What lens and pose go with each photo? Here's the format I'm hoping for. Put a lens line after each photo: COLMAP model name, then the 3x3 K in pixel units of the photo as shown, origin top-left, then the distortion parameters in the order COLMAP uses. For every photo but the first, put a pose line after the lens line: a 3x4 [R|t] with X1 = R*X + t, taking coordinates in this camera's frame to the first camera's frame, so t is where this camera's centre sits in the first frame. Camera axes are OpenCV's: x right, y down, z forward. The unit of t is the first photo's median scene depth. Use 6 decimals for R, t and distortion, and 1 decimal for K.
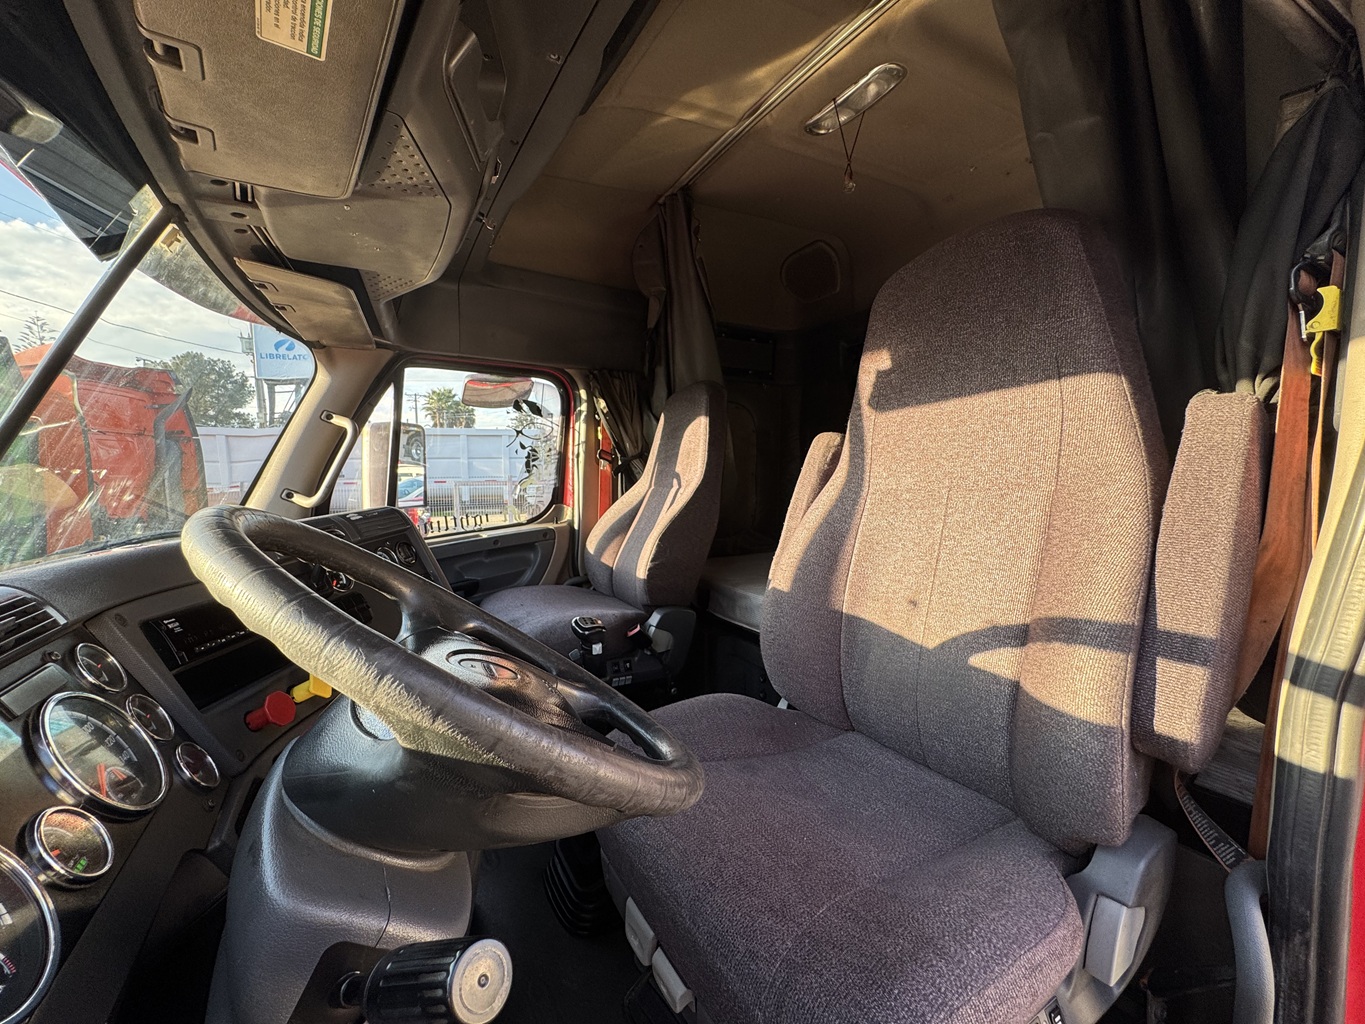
lens RADIAL K [[551.1, 0, 680.1], [0, 551.1, 513.0], [0, 0, 1]] dist [-0.002460, -0.000108]
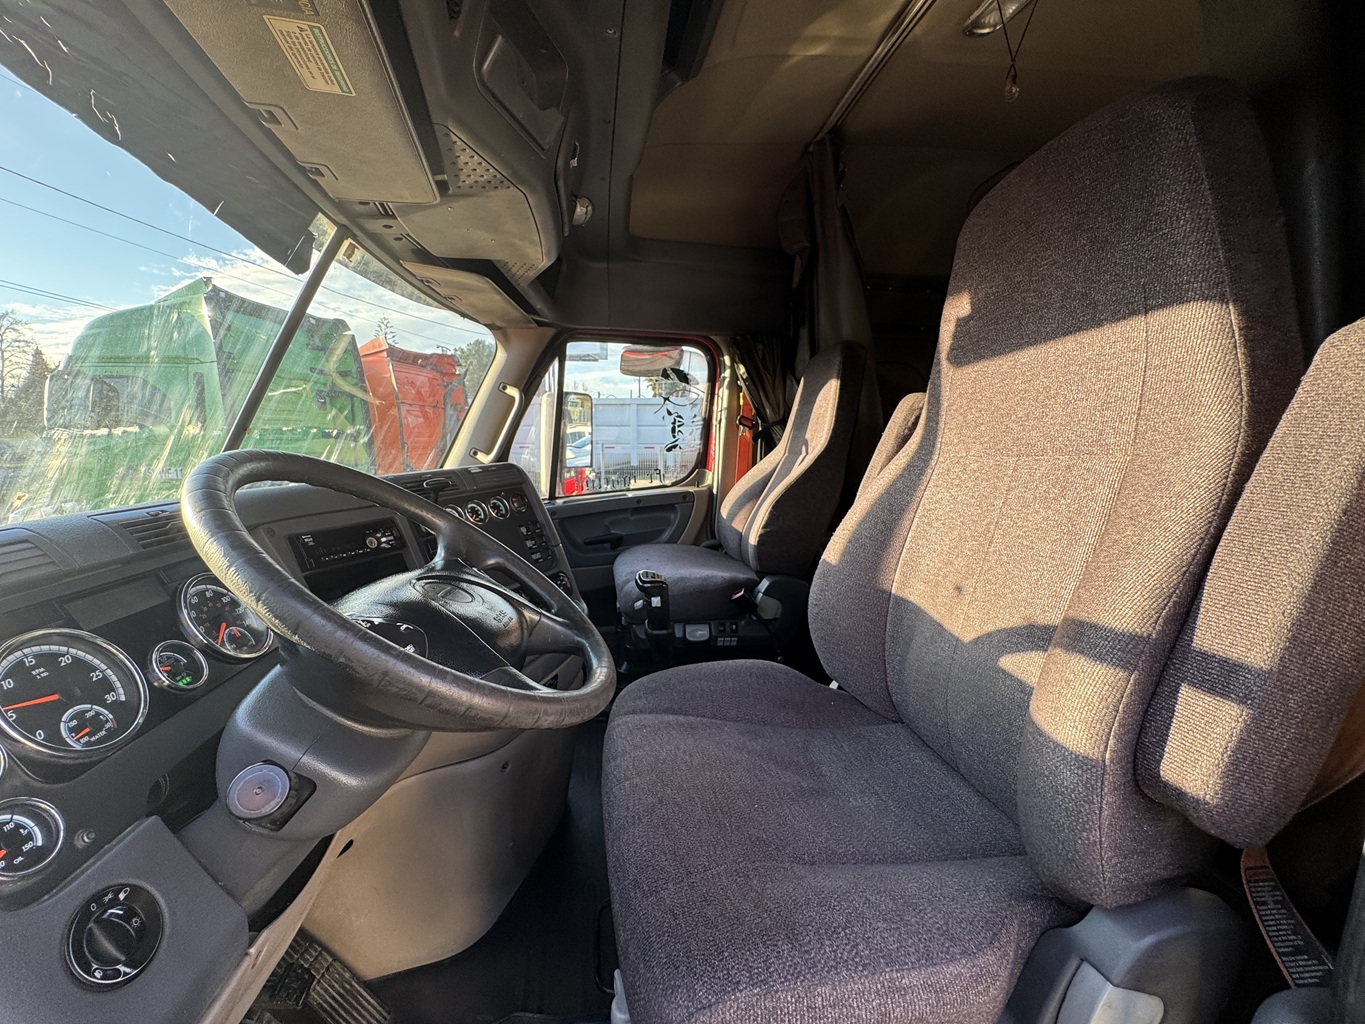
lens RADIAL K [[551.1, 0, 680.1], [0, 551.1, 513.0], [0, 0, 1]] dist [-0.002460, -0.000108]
pose [[0.929689, 0.061513, -0.363173, 0.170465], [-0.041092, 0.997123, 0.063698, 0.003570], [0.366047, -0.044296, 0.929542, 0.021320]]
